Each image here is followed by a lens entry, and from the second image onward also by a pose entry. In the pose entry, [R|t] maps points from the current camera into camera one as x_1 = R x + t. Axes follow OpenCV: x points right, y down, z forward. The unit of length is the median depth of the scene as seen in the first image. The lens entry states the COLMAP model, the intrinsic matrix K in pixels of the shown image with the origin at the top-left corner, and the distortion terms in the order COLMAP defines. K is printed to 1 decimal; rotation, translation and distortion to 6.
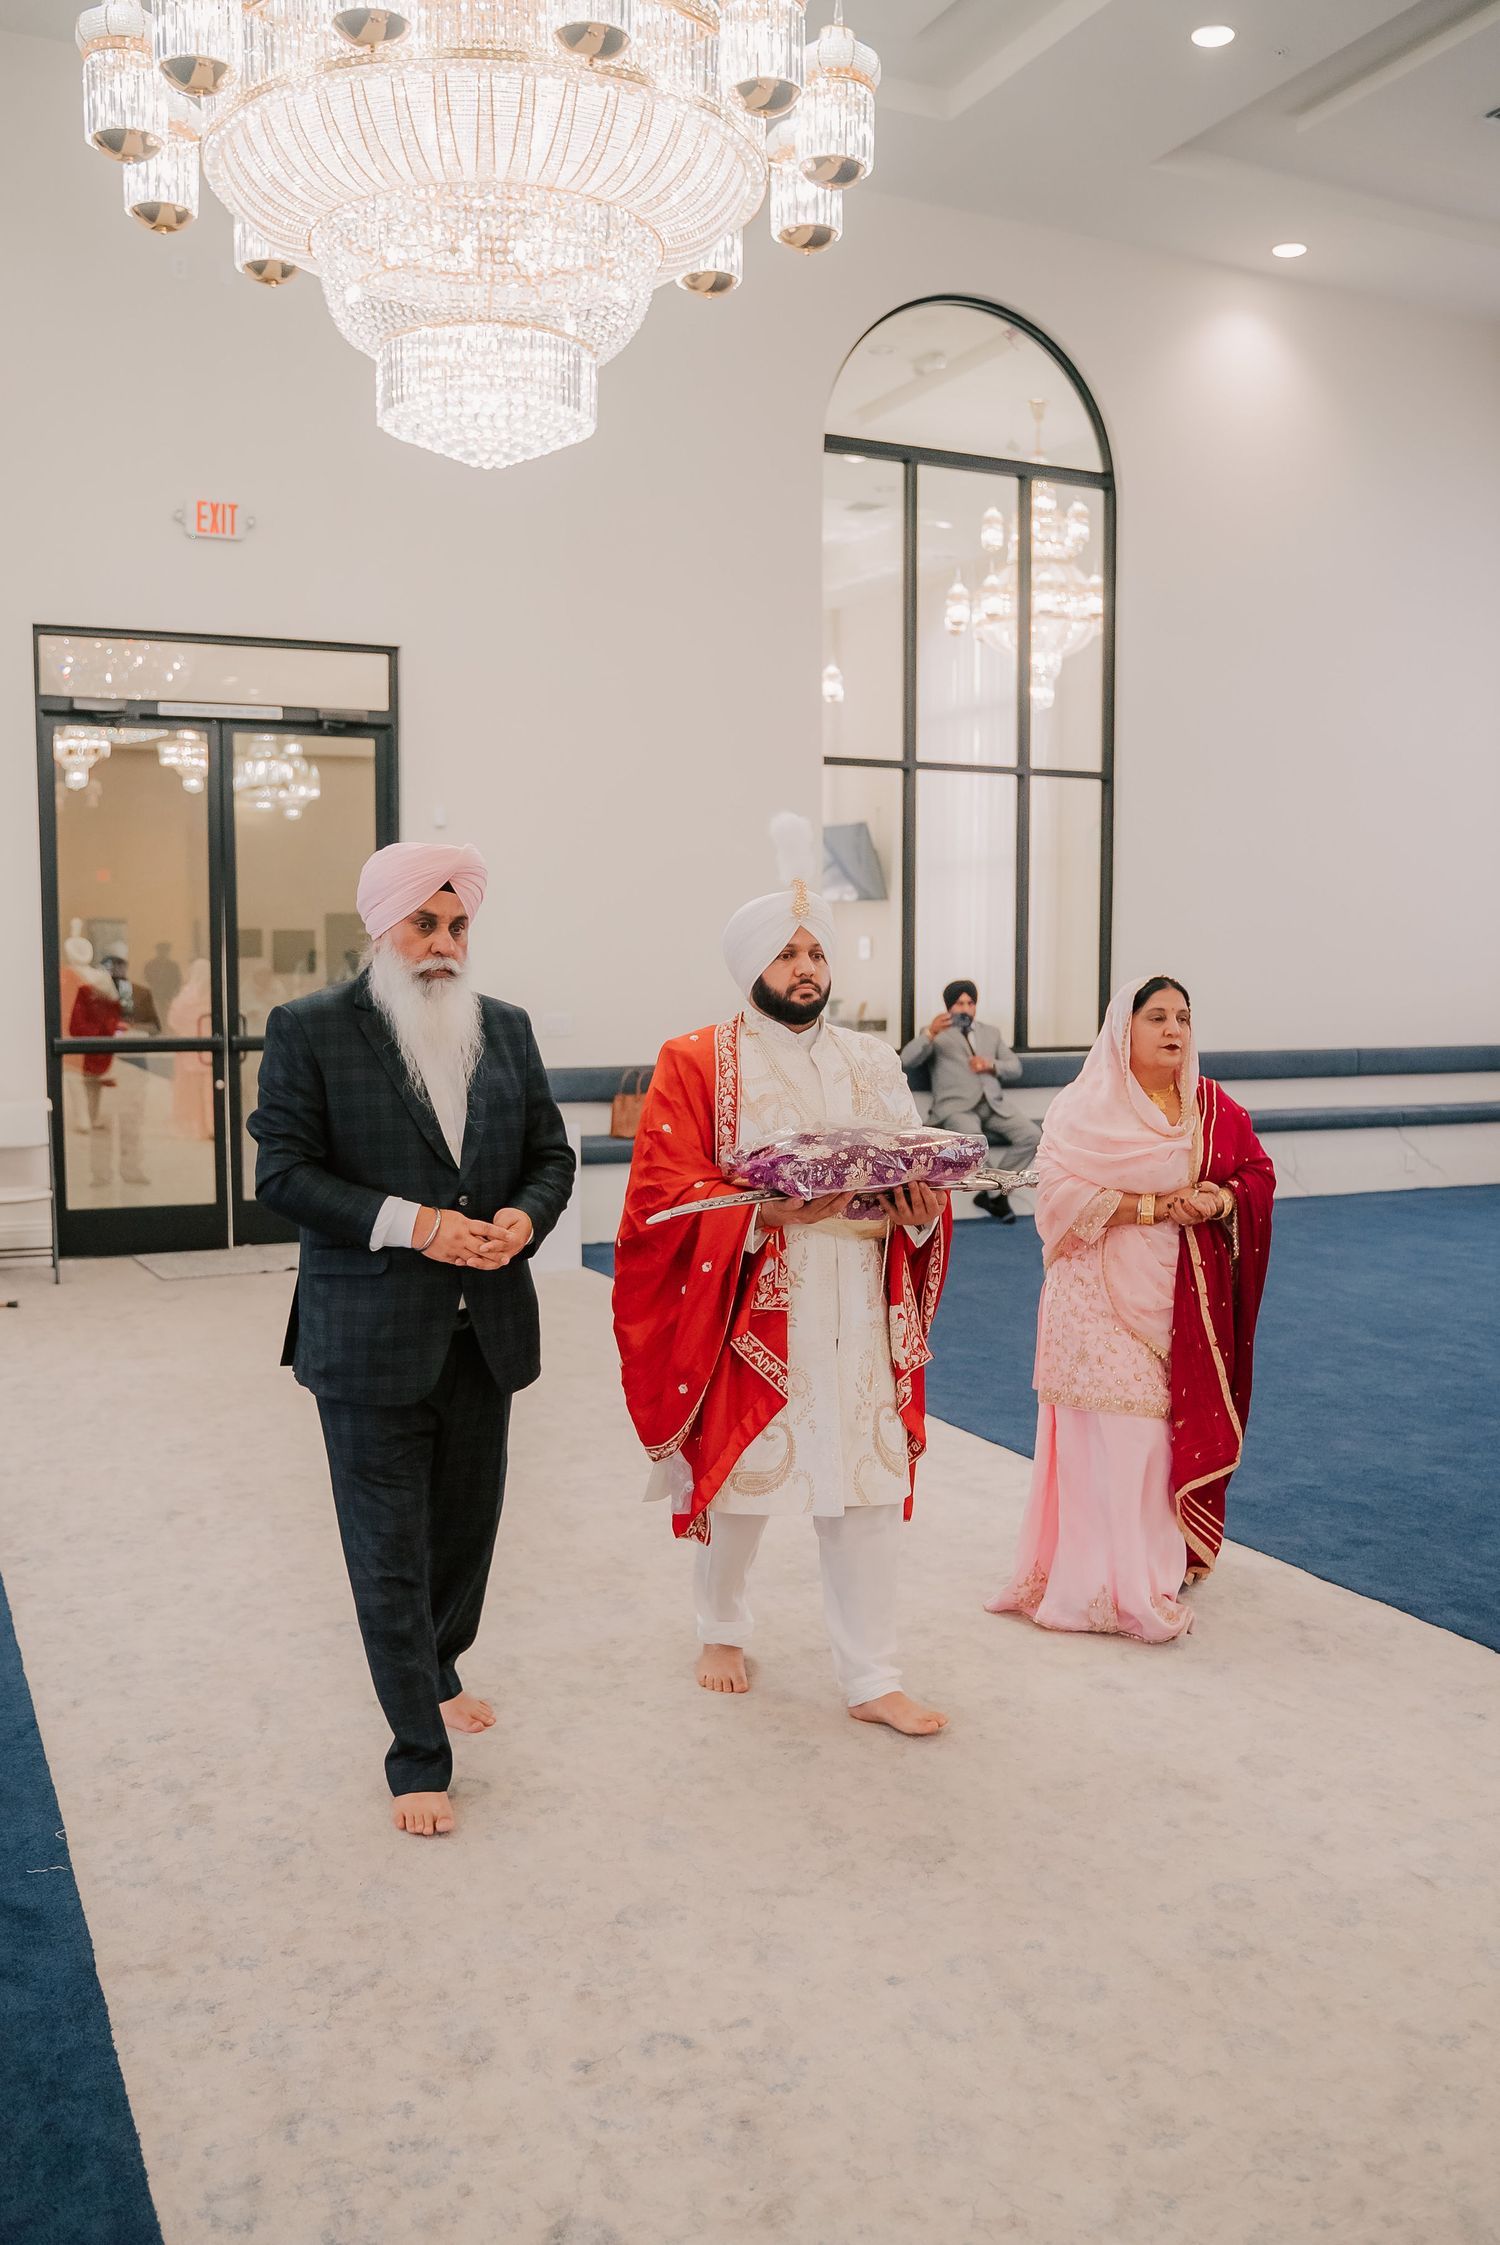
lens RADIAL K [[1953.8, 0, 746.4], [0, 1953.8, 1122.3], [0, 0, 1]] dist [-0.085993, -0.002800]
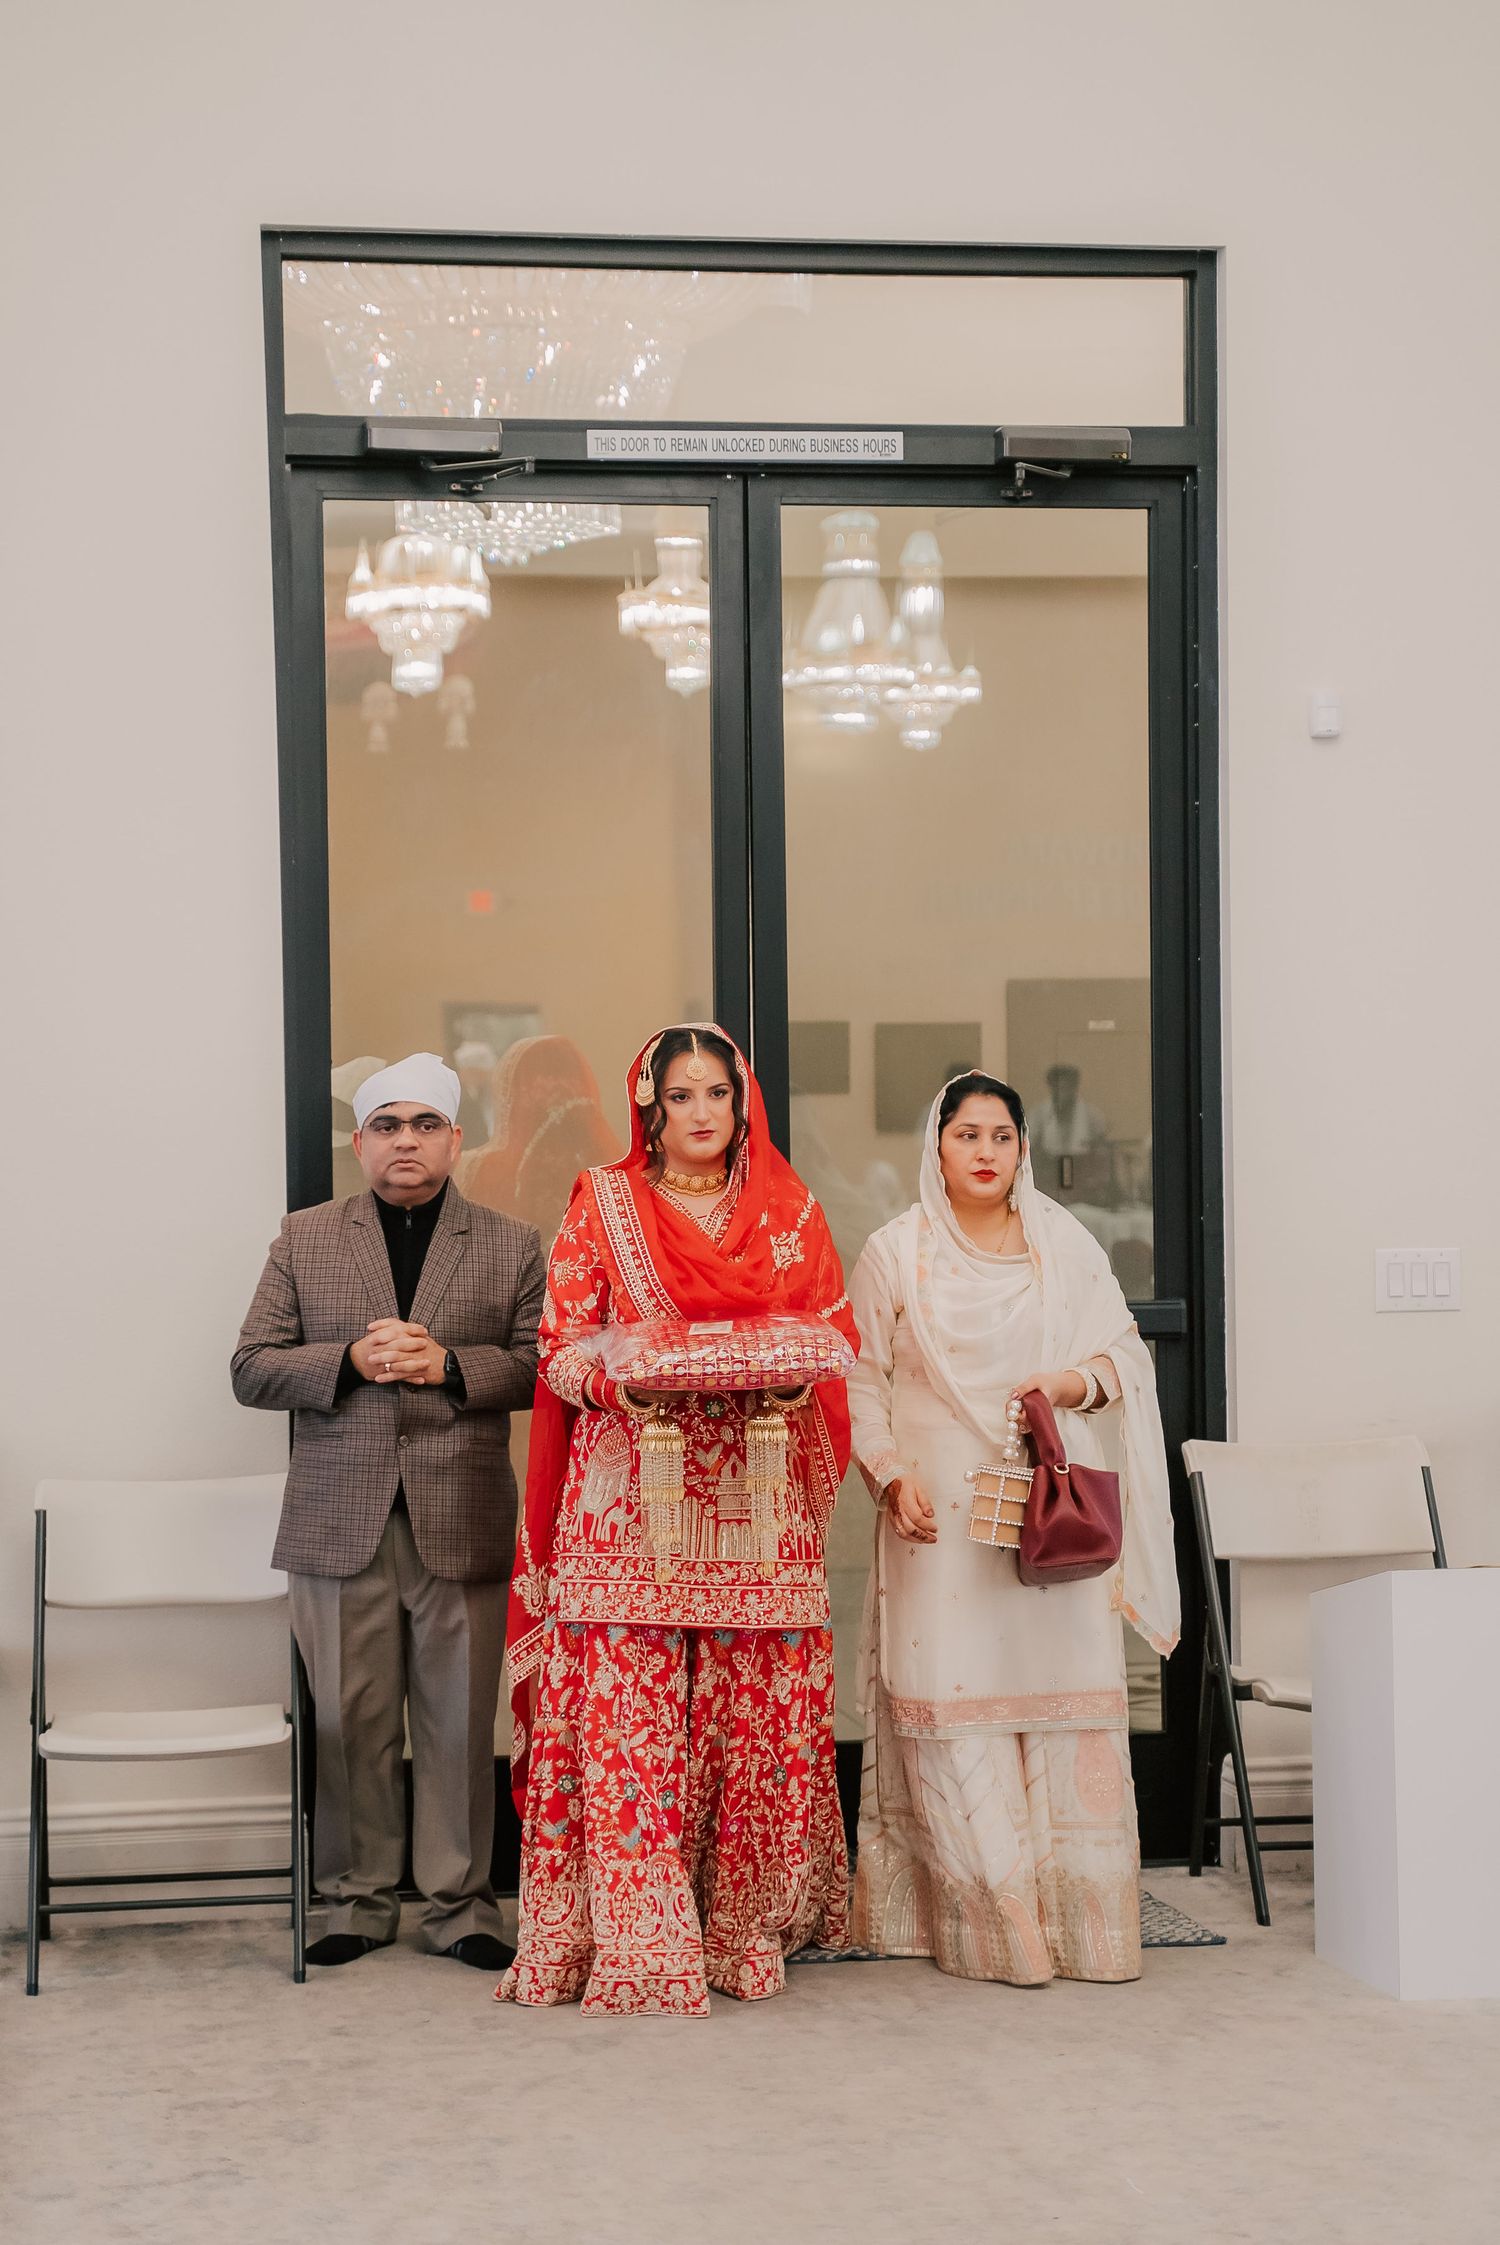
lens RADIAL K [[4236.7, 0, 750.1], [0, 4236.7, 1121.7], [0, 0, 1]] dist [-0.009679, 0.000000]
pose [[0.965217, -0.008395, -0.261314, -0.054038], [-0.011522, 0.997147, -0.074596, -0.018485], [0.261195, 0.075012, 0.962367, 0.206887]]
